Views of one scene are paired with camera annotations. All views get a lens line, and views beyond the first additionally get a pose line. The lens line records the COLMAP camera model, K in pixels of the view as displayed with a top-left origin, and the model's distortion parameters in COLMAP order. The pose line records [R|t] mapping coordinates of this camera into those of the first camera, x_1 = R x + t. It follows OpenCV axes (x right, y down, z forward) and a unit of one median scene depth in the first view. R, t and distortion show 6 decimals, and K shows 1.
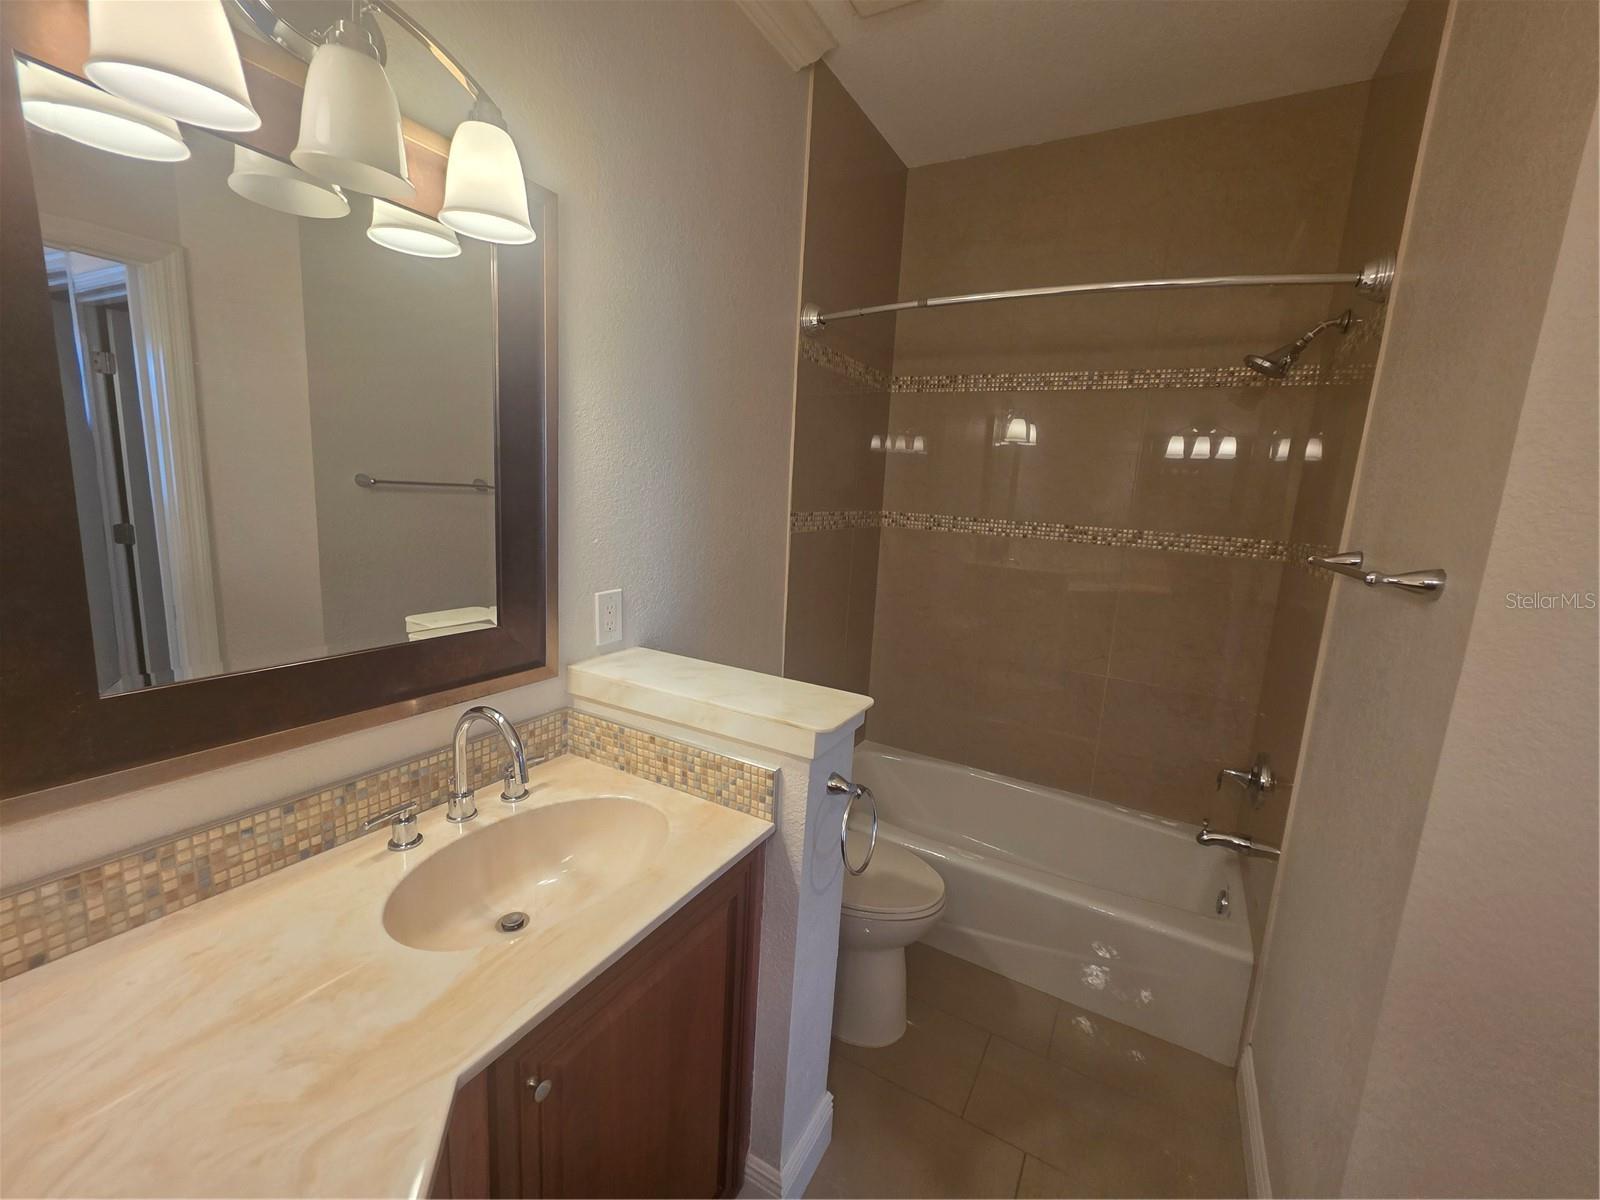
lens RADIAL K [[643.0, 0, 784.6], [0, 643.0, 599.3], [0, 0, 1]] dist [-0.001601, 0.000691]
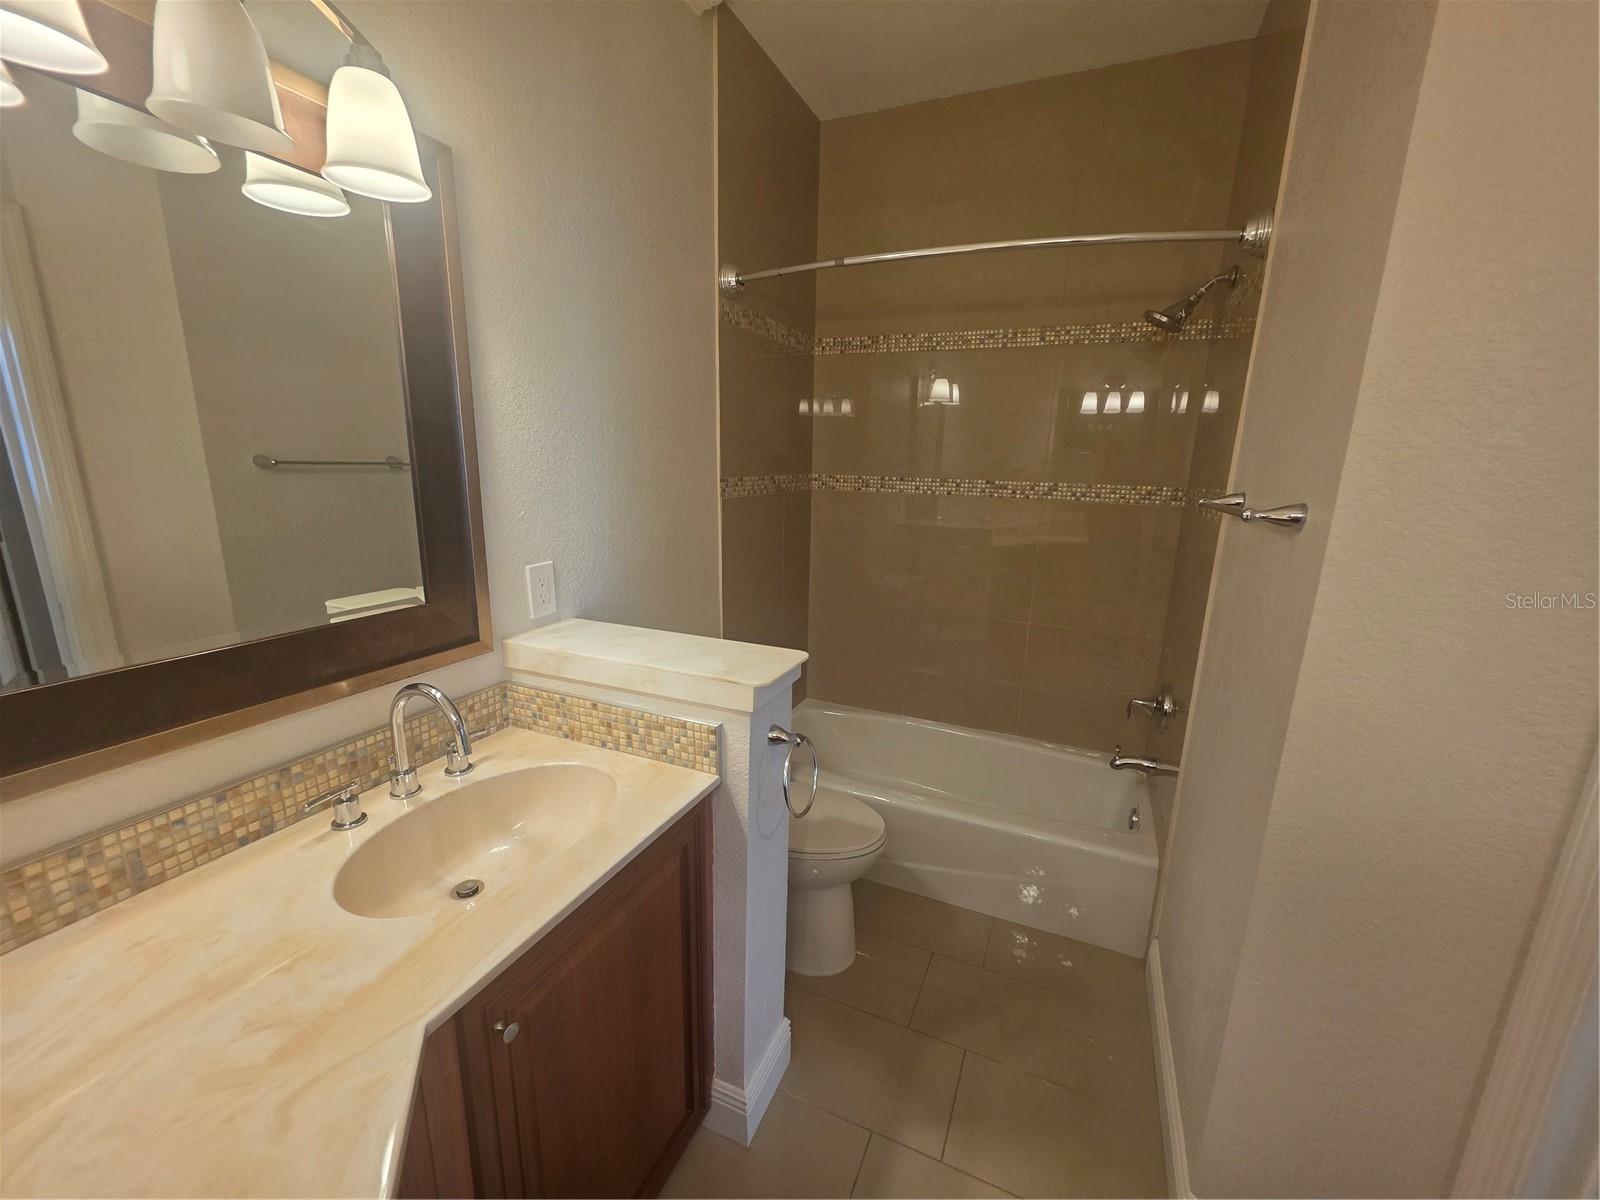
lens RADIAL K [[643.0, 0, 787.0], [0, 643.0, 609.3], [0, 0, 1]] dist [-0.001601, 0.000691]
pose [[0.993895, -0.059063, 0.093186, 0.013398], [0.053200, 0.996518, 0.064195, 0.018736], [-0.096653, -0.058846, 0.993577, -0.038412]]
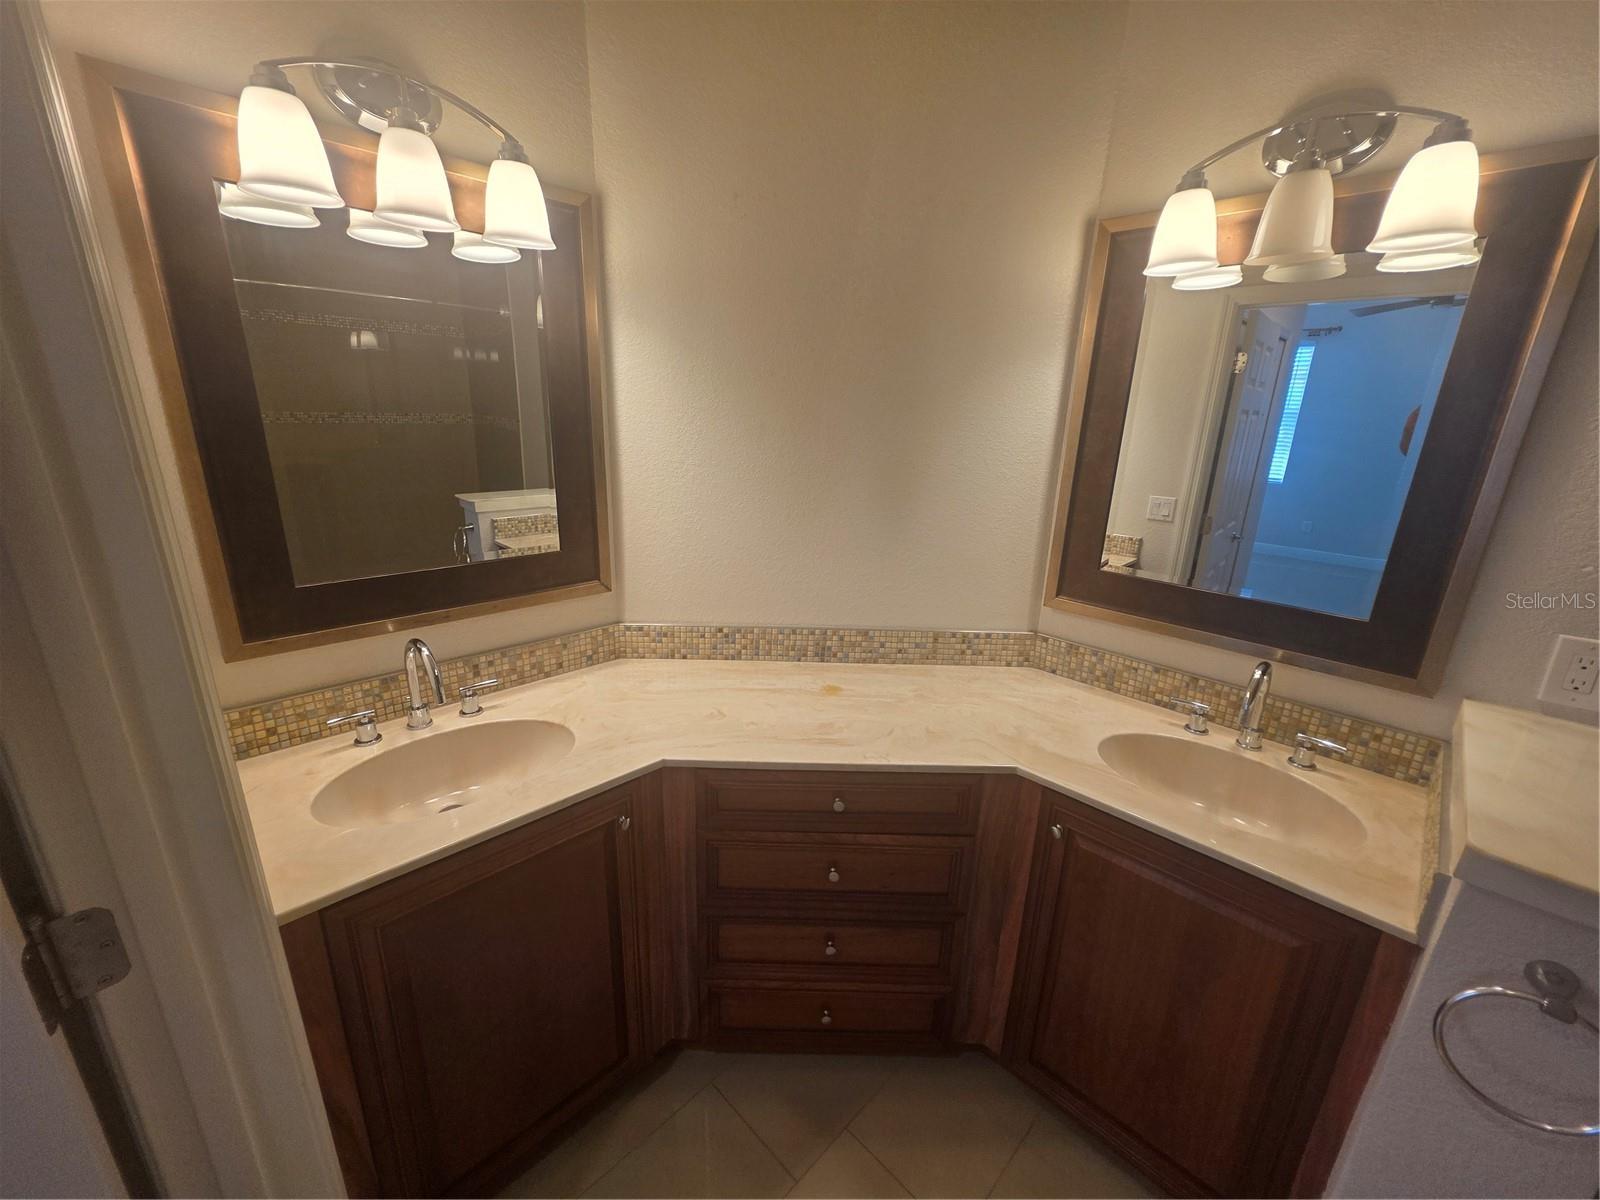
lens RADIAL K [[643.0, 0, 799.2], [0, 643.0, 606.2], [0, 0, 1]] dist [-0.001601, 0.000691]
pose [[-0.255986, 0.227815, -0.939453, 0.836981], [-0.203230, 0.937431, 0.282701, -0.093344], [0.945076, 0.263292, -0.193671, 0.346824]]
